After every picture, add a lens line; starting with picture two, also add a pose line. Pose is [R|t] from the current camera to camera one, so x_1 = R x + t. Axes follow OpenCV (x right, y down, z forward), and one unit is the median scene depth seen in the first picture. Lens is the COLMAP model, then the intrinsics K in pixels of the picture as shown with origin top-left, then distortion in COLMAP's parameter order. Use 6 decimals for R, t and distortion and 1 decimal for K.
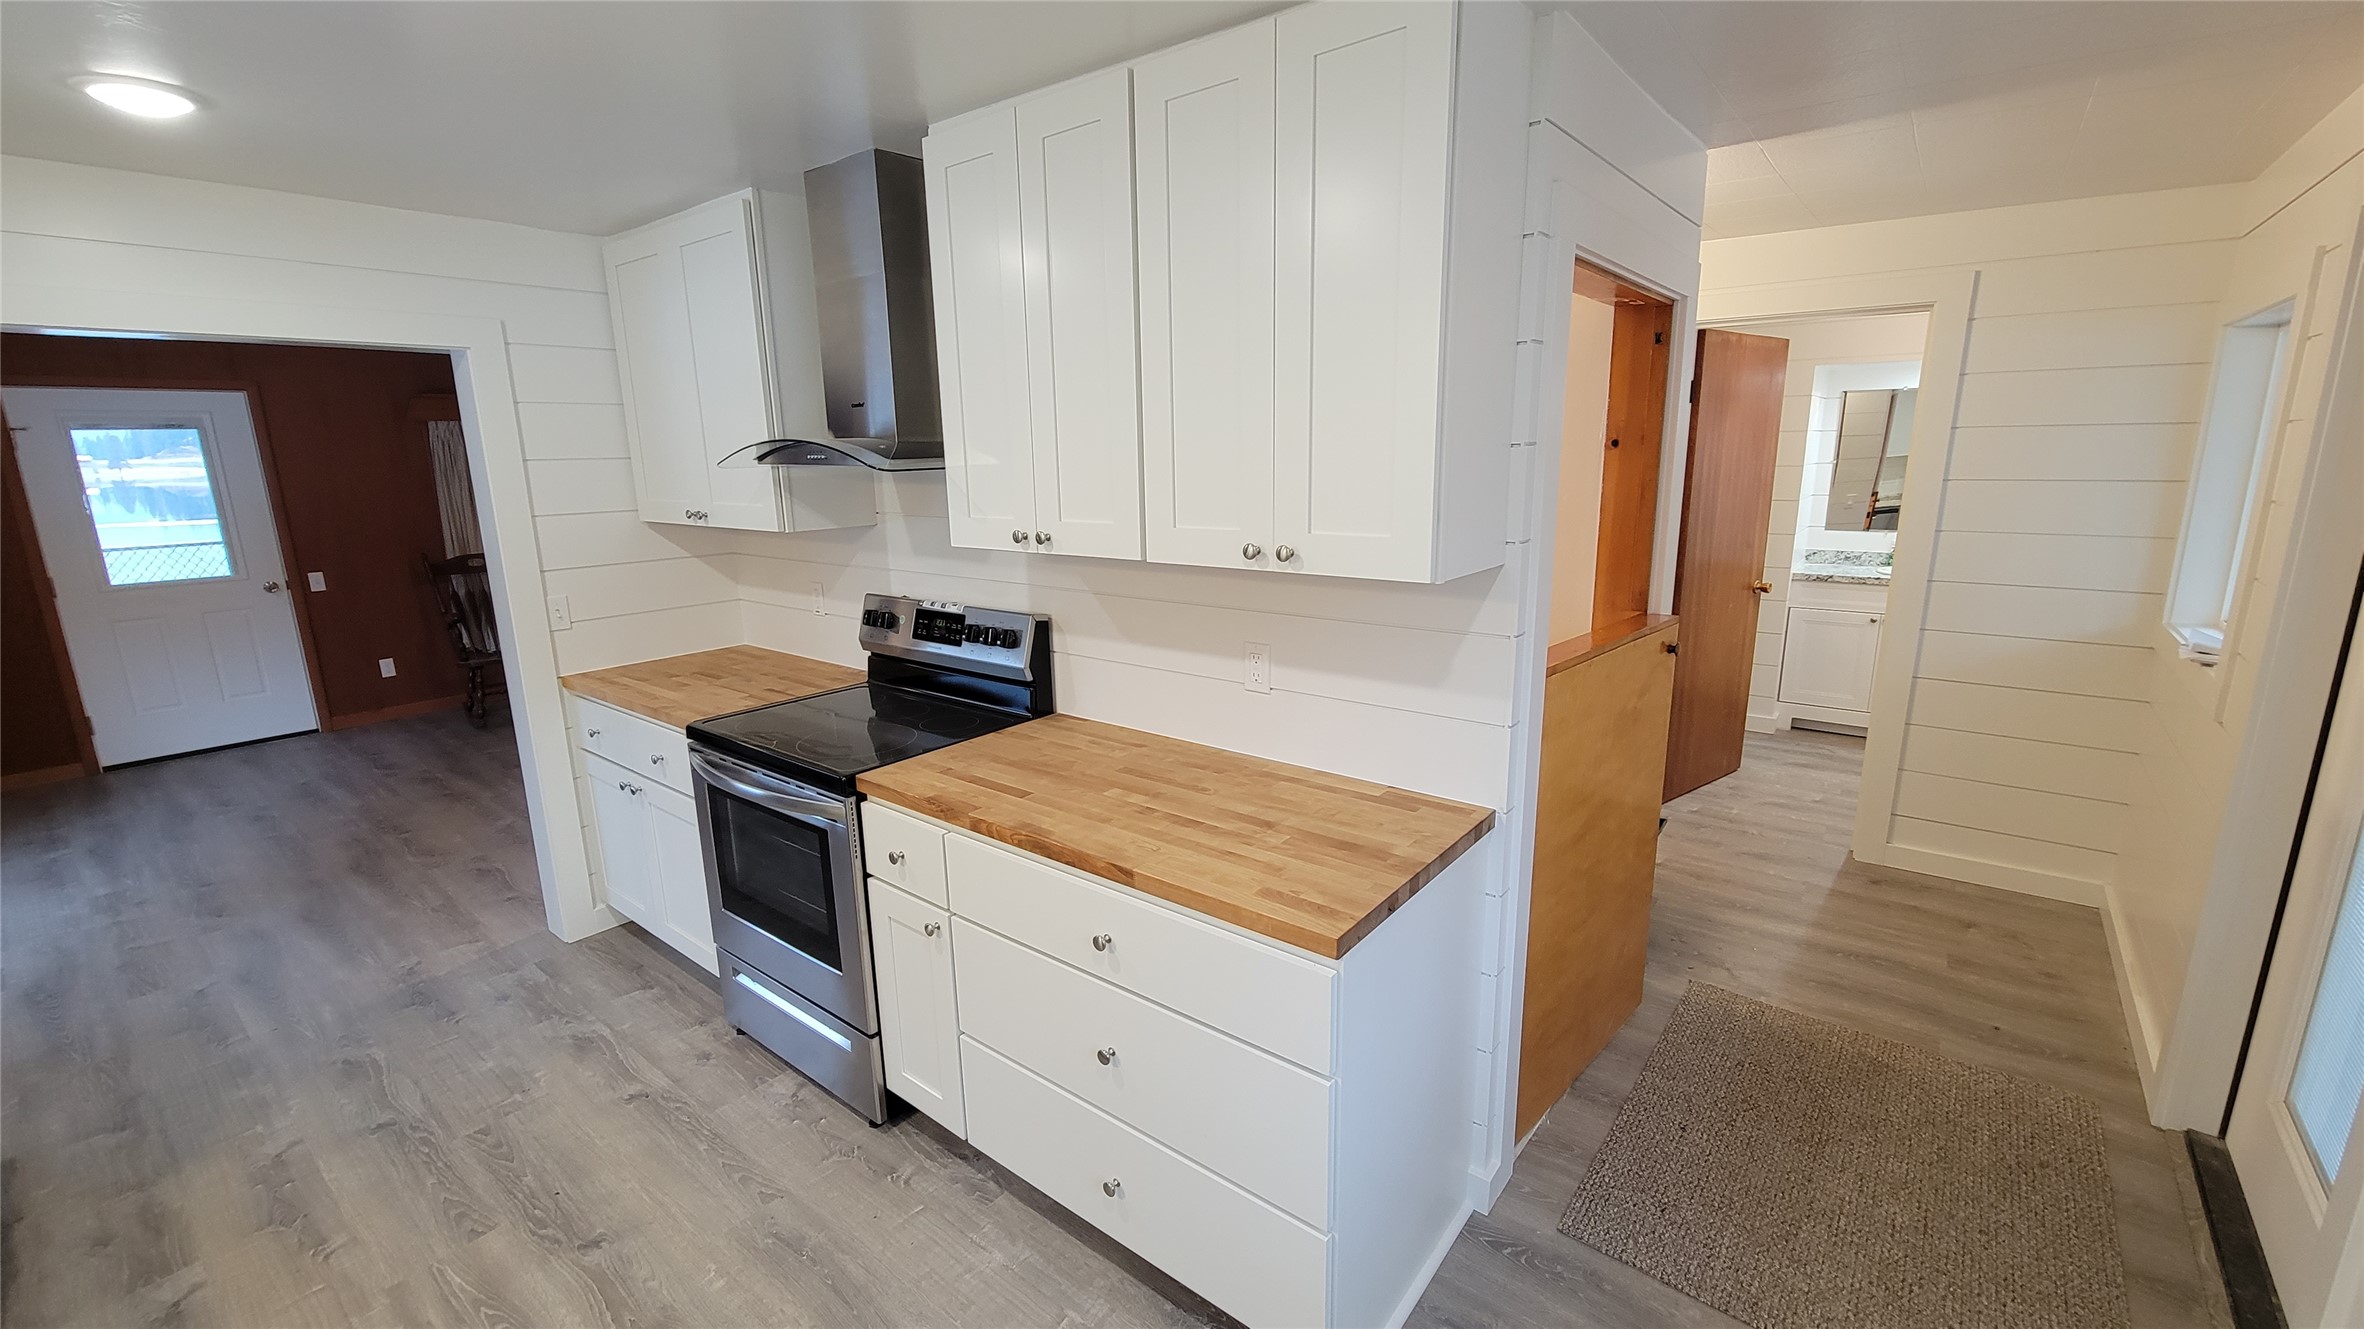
lens RADIAL K [[954.3, 0, 1182.0], [0, 954.3, 664.5], [0, 0, 1]] dist [0.002404, 0.000298]
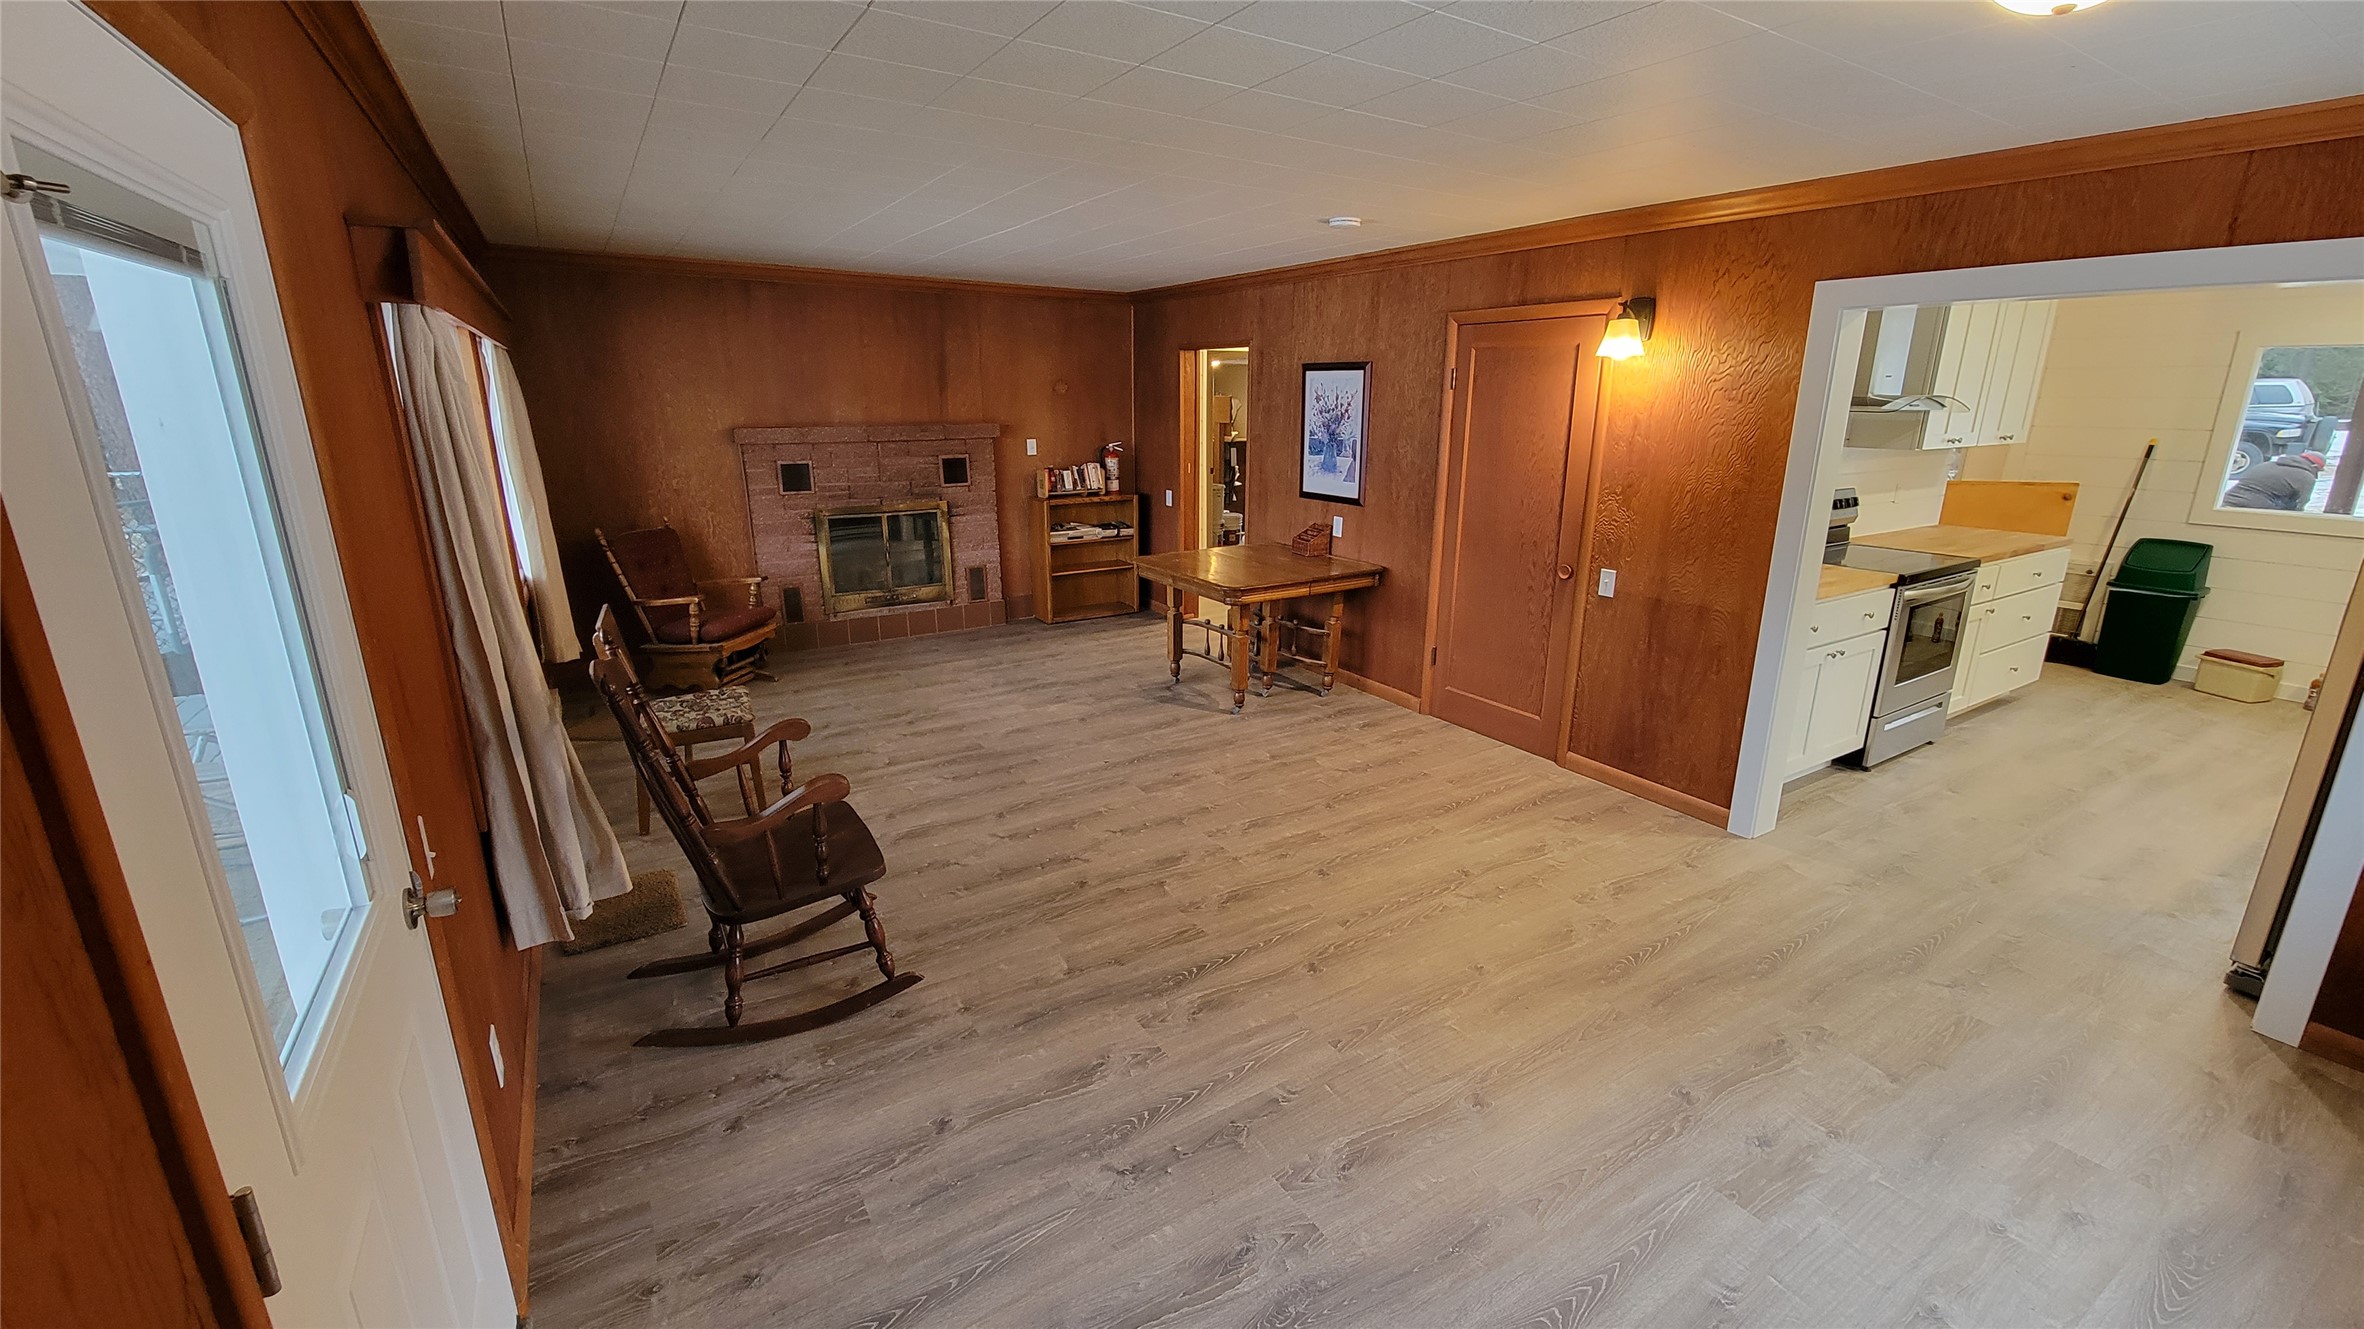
lens RADIAL K [[954.3, 0, 1182.0], [0, 954.3, 664.5], [0, 0, 1]] dist [0.002404, 0.000298]
pose [[0.336092, -0.234396, 0.912196, -1.658267], [0.201852, 0.963957, 0.173325, -0.216739], [-0.919944, 0.125876, 0.371292, 1.054382]]
